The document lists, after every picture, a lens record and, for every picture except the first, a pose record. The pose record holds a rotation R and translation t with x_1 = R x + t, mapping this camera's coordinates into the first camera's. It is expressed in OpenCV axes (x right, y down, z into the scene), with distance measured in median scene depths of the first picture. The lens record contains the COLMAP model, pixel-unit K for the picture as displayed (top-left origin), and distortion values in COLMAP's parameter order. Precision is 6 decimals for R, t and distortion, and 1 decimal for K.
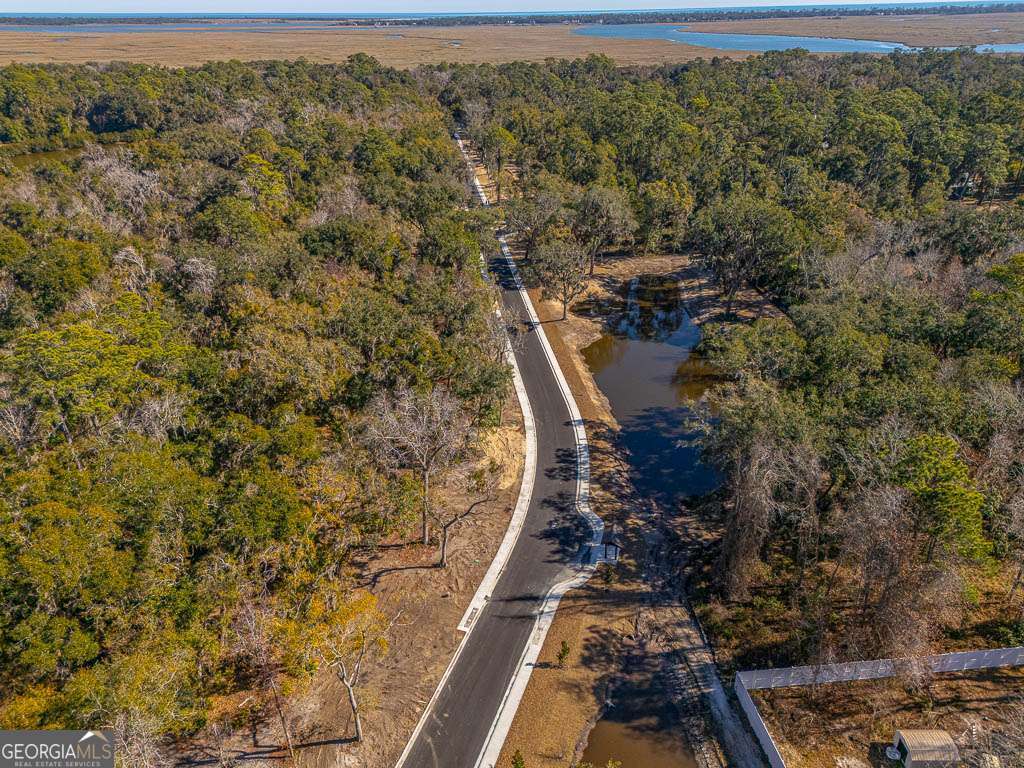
lens RADIAL K [[716.5, 0, 512.0], [0, 716.5, 384.0], [0, 0, 1]] dist [0.109830, -0.089146]
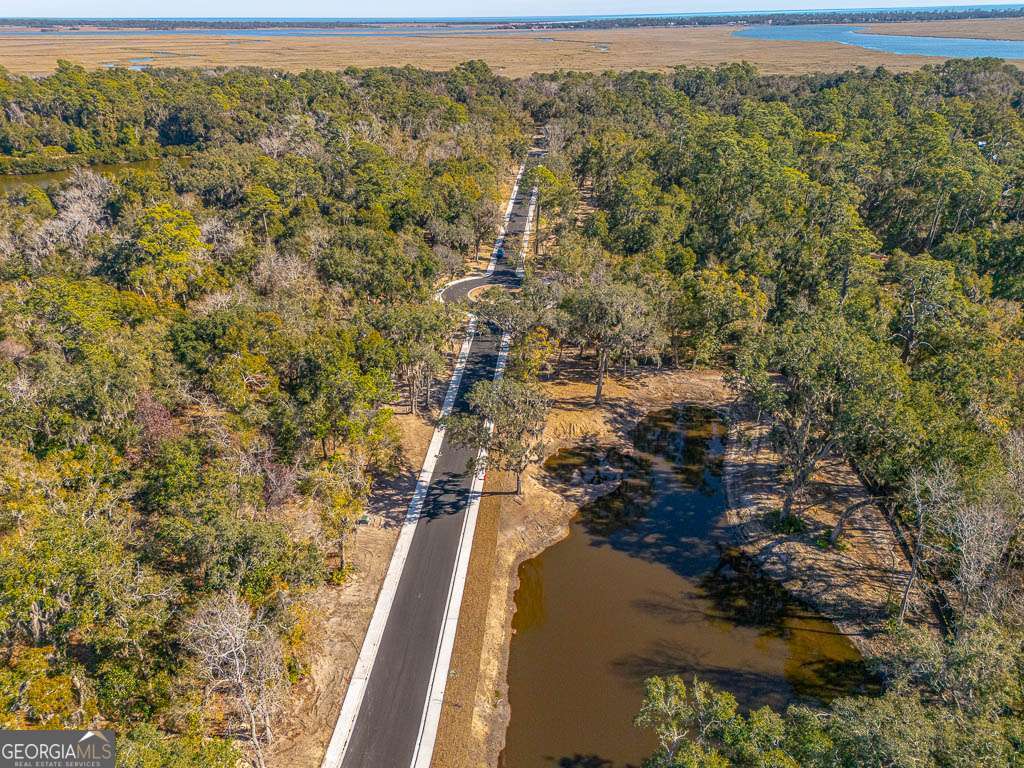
lens RADIAL K [[732.4, 0, 506.4], [0, 732.4, 385.3], [0, 0, 1]] dist [0.101185, -0.074446]
pose [[0.980797, 0.086794, -0.174655, 0.163946], [-0.088433, 0.996081, -0.001608, -0.178847], [0.173831, 0.017023, 0.984628, 0.339219]]
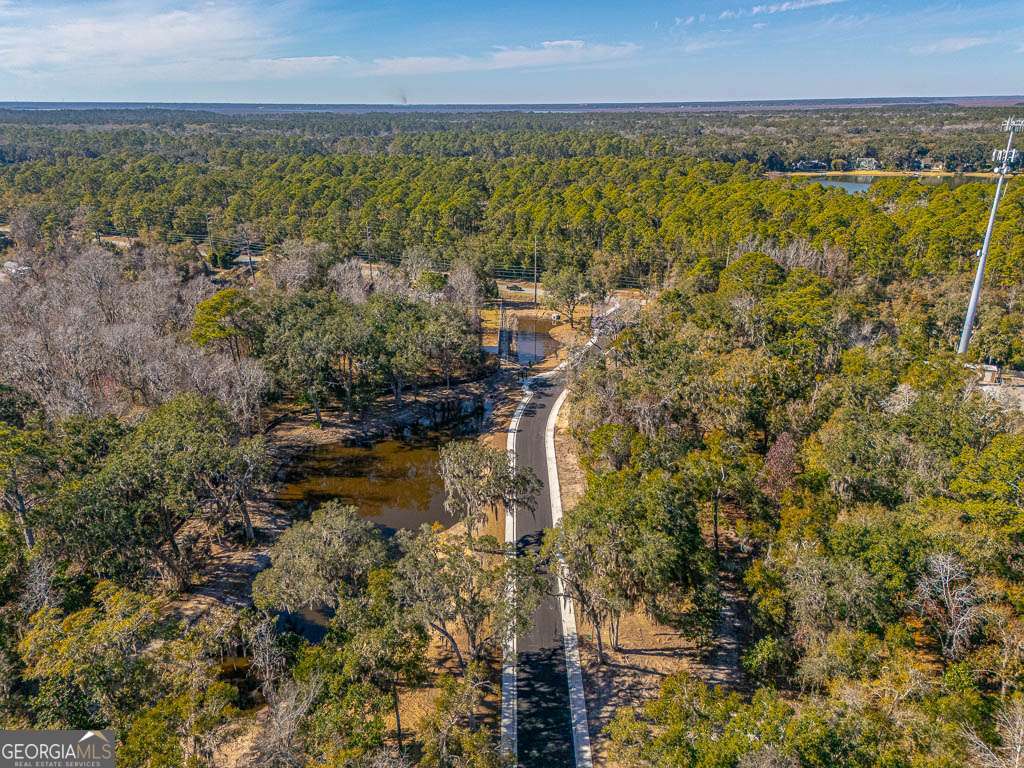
lens RADIAL K [[716.5, 0, 512.0], [0, 716.5, 384.0], [0, 0, 1]] dist [0.109830, -0.089146]
pose [[-0.992087, -0.016982, 0.124395, -0.047828], [0.077986, 0.693128, 0.716583, -0.667383], [-0.098391, 0.720614, -0.686319, 1.306299]]
